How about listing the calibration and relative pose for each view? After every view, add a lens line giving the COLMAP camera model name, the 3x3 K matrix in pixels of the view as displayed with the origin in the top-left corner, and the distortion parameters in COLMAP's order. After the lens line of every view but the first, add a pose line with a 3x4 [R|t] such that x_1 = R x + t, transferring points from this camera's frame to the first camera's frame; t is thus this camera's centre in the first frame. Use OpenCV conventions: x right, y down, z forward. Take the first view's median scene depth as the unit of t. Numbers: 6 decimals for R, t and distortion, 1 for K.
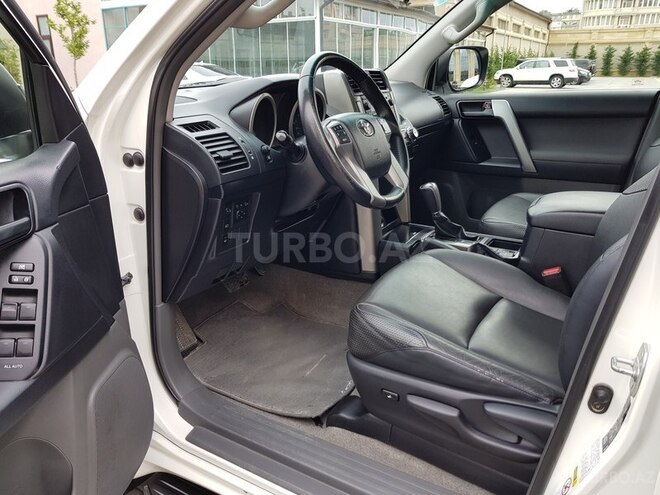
lens RADIAL K [[516.5, 0, 335.9], [0, 516.5, 235.5], [0, 0, 1]] dist [-0.001251, -0.010458]
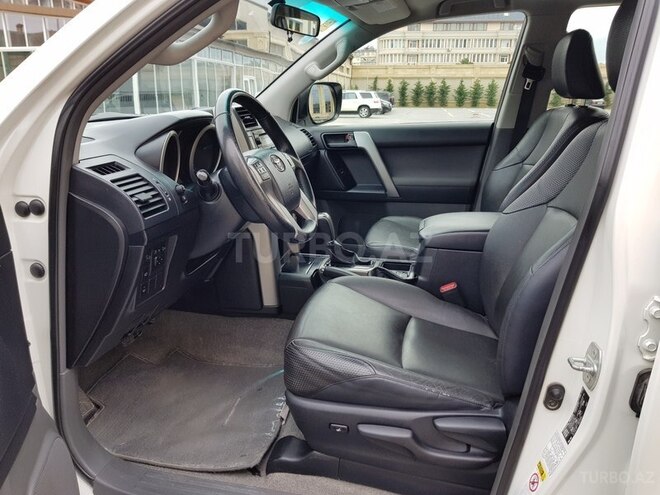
lens RADIAL K [[516.5, 0, 319.9], [0, 516.5, 231.5], [0, 0, 1]] dist [-0.001251, -0.010458]
pose [[0.951633, -0.071048, 0.298908, -0.160186], [0.089423, 0.994825, -0.048233, -0.019327], [-0.293934, 0.072630, 0.953062, 0.026617]]
